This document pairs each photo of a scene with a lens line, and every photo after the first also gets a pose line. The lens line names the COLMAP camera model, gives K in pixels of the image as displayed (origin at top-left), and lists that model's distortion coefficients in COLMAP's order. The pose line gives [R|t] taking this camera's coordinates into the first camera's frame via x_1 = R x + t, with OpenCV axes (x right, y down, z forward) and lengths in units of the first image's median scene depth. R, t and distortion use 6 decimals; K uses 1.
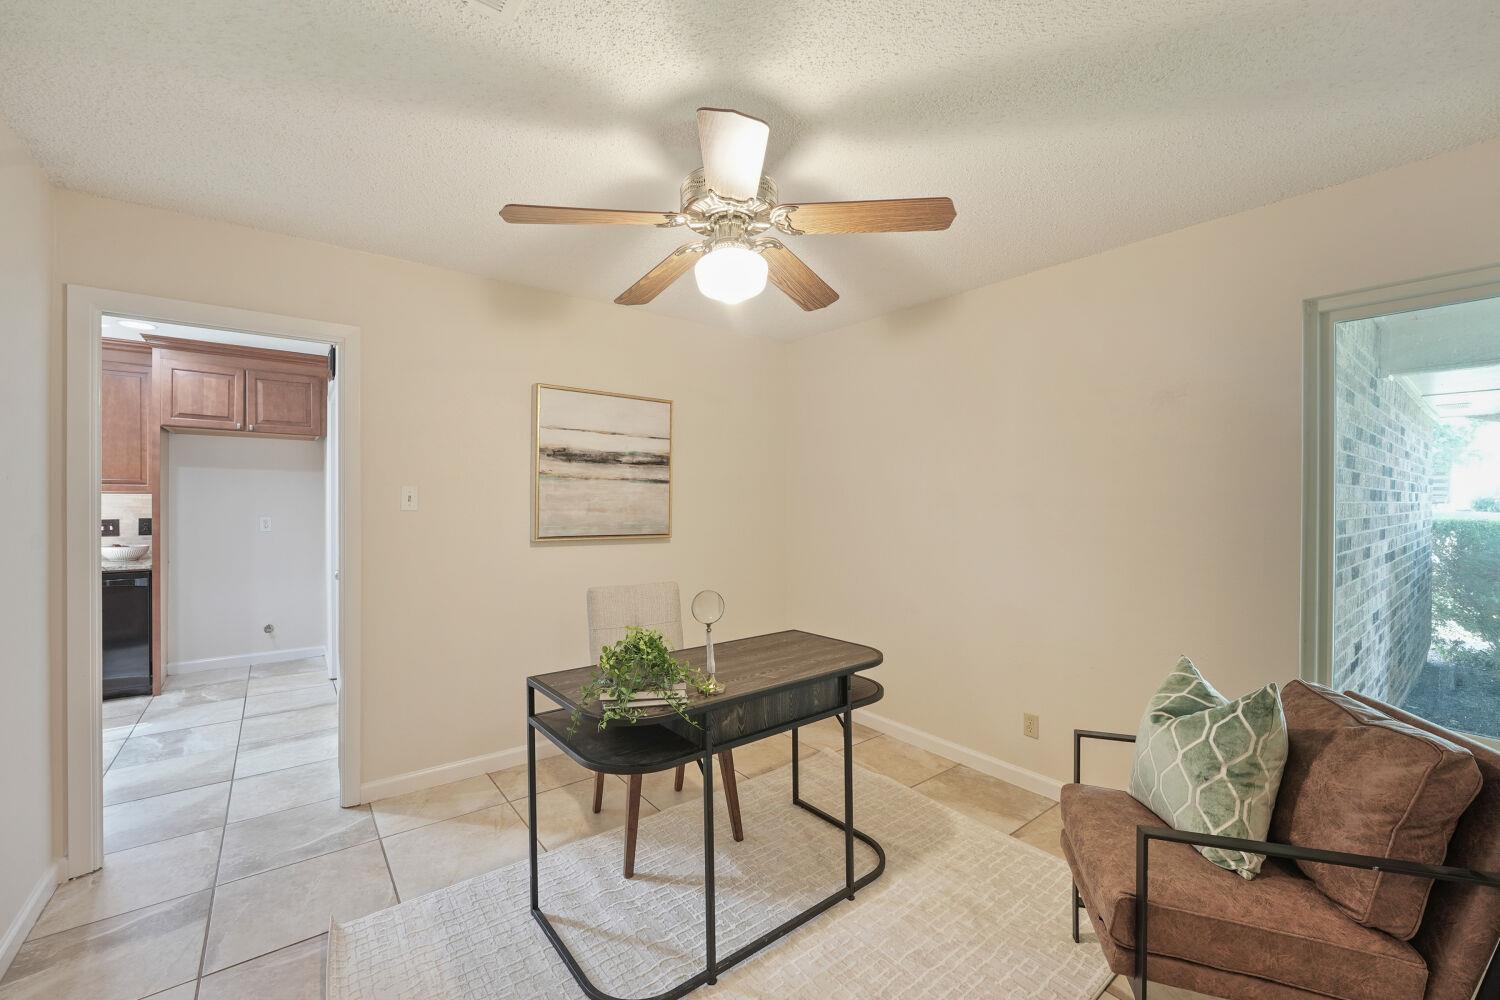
lens RADIAL K [[598.5, 0, 748.4], [0, 598.5, 500.9], [0, 0, 1]] dist [-0.006495, 0.001240]
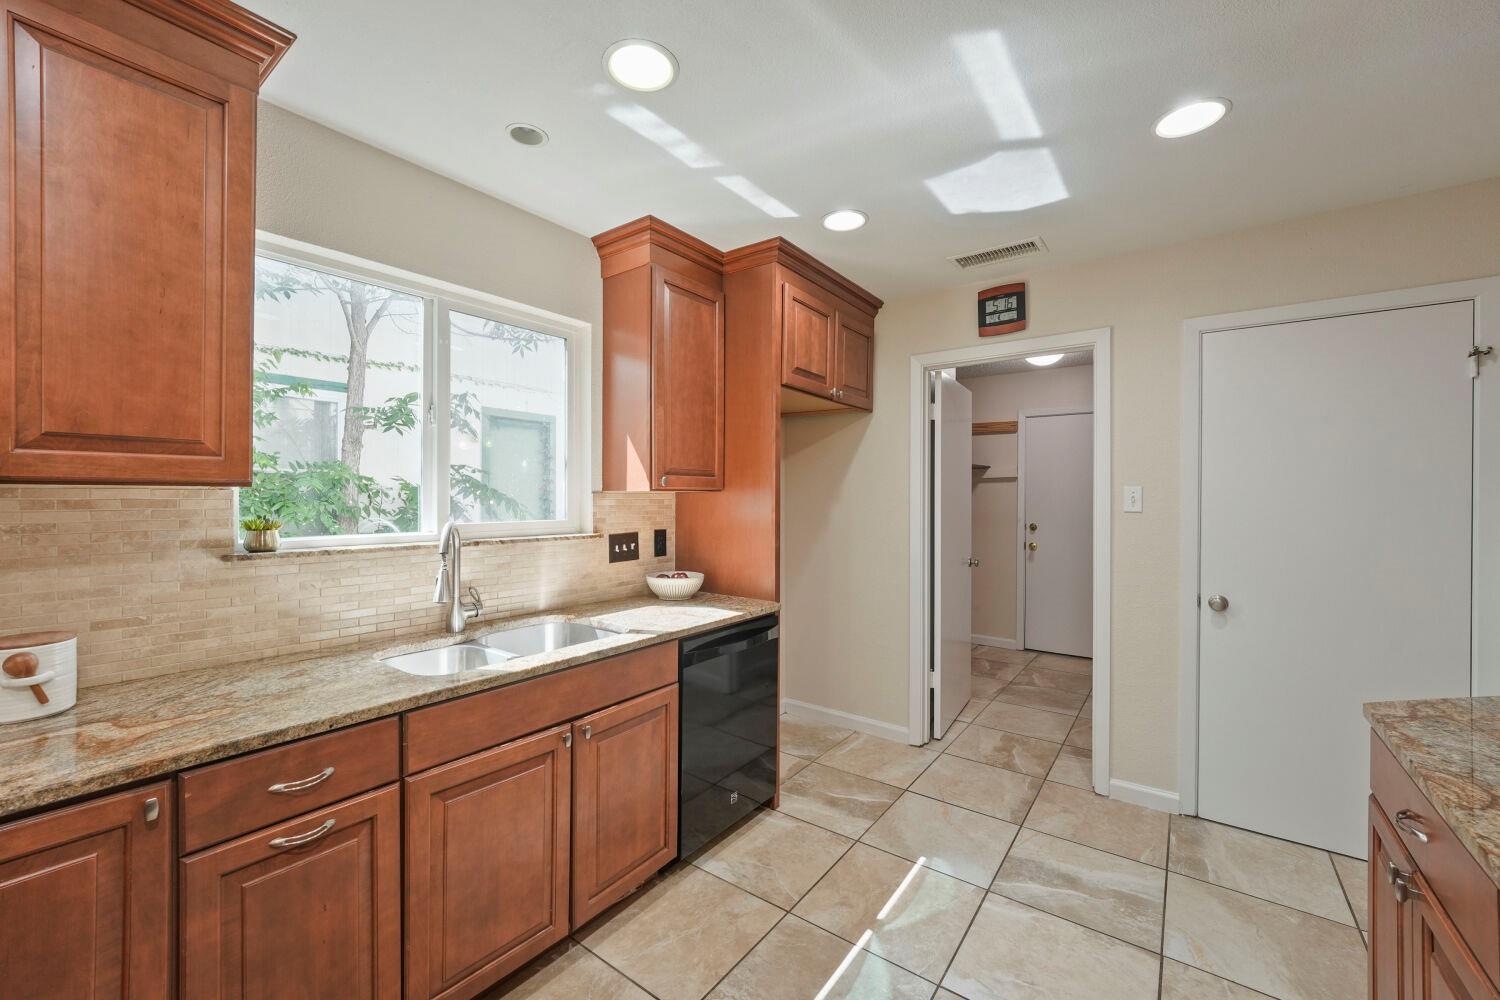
lens RADIAL K [[598.5, 0, 745.2], [0, 598.5, 495.3], [0, 0, 1]] dist [-0.006495, 0.001240]
pose [[0.967641, -0.007231, 0.252226, -1.290285], [0.007426, 0.999972, 0.000176, -0.008374], [-0.252221, 0.001703, 0.967668, 0.419170]]
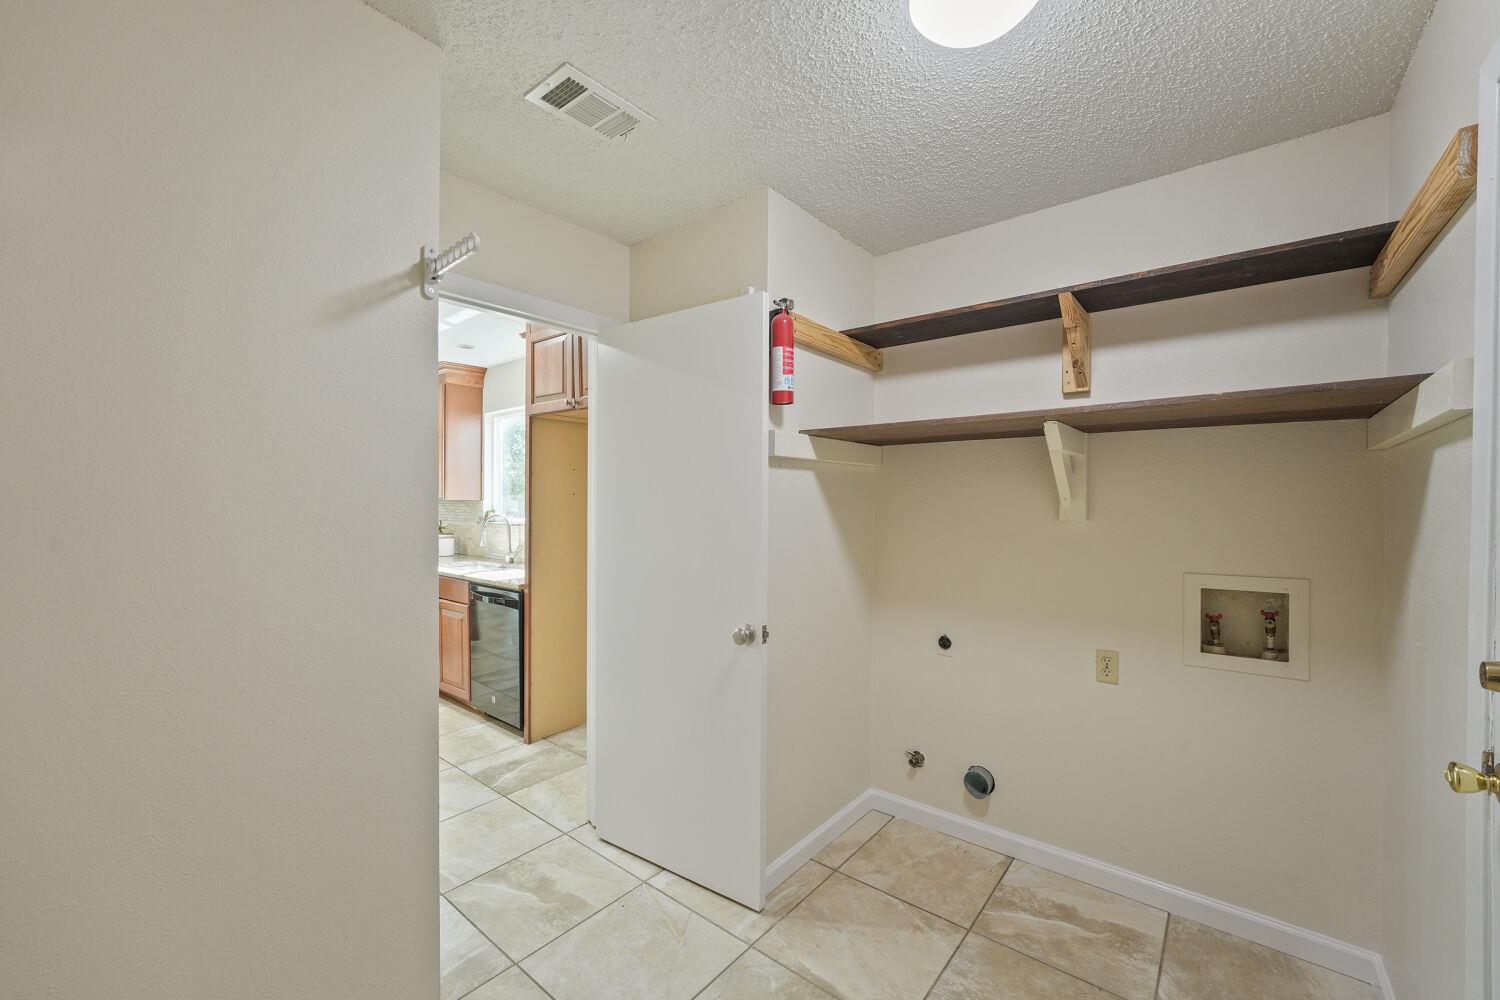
lens RADIAL K [[598.5, 0, 752.3], [0, 598.5, 501.6], [0, 0, 1]] dist [-0.006495, 0.001240]
pose [[0.211214, -0.013334, -0.977349, -0.119125], [-0.007457, 0.999856, -0.015253, 0.003377], [0.977411, 0.010510, 0.211085, 1.228306]]
